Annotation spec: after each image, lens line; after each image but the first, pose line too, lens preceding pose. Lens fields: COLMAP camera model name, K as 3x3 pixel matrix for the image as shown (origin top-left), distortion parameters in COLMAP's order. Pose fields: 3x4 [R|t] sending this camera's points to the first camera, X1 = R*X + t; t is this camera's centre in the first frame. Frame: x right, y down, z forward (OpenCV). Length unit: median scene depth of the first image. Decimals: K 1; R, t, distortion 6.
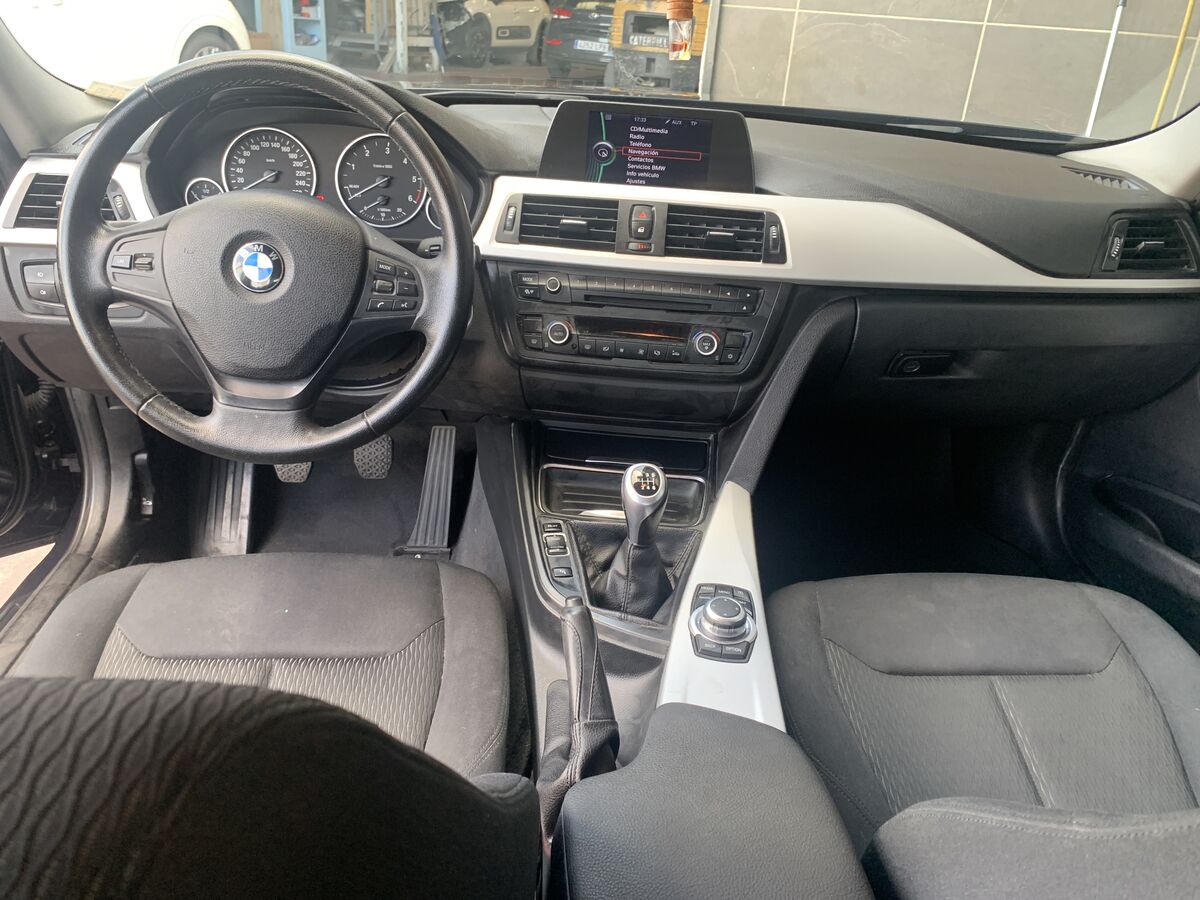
lens RADIAL K [[913.3, 0, 599.6], [0, 913.3, 451.6], [0, 0, 1]] dist [0.008713, -0.008909]
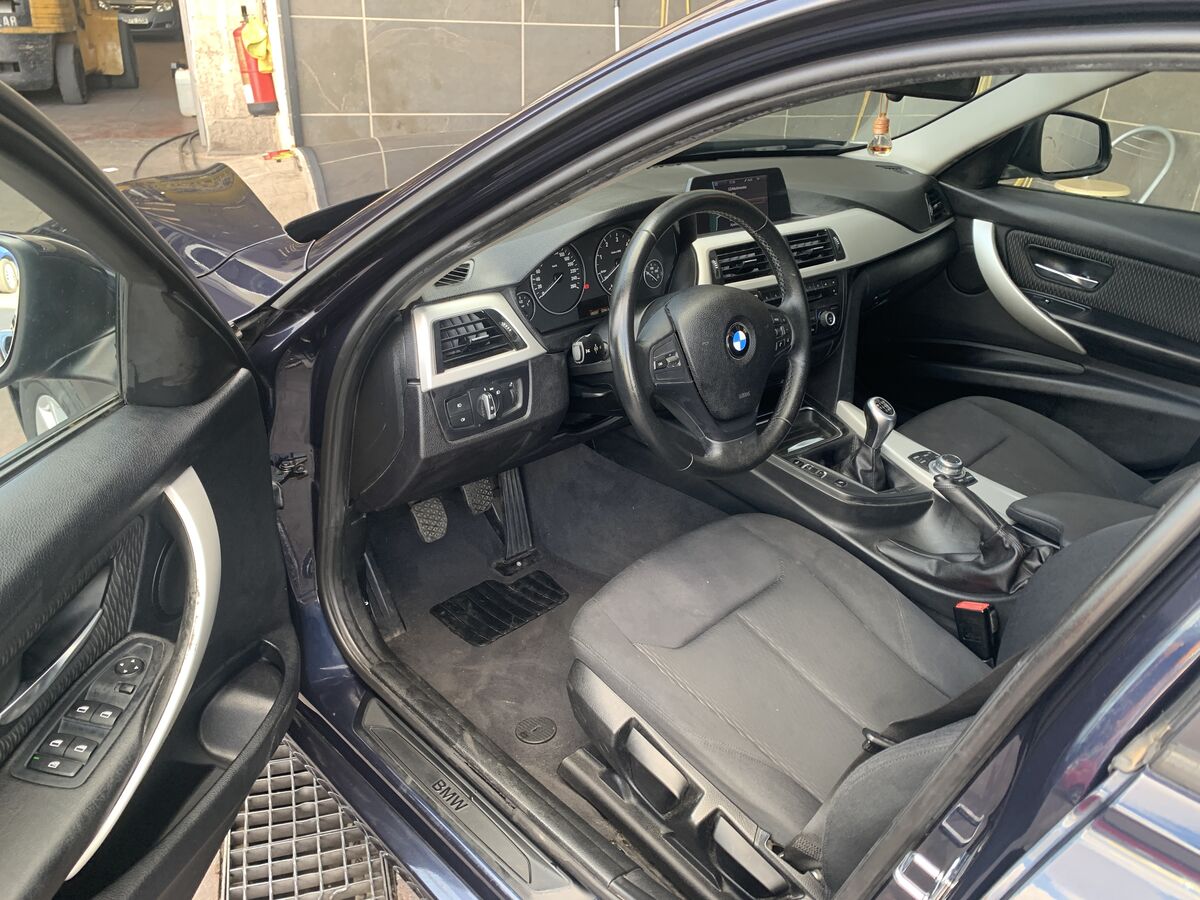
lens RADIAL K [[913.3, 0, 607.5], [0, 913.3, 445.5], [0, 0, 1]] dist [0.008713, -0.008909]
pose [[0.740762, -0.333638, 0.583059, -0.397819], [0.302269, 0.940661, 0.154240, -0.092520], [-0.599922, 0.061985, 0.797654, -0.006688]]
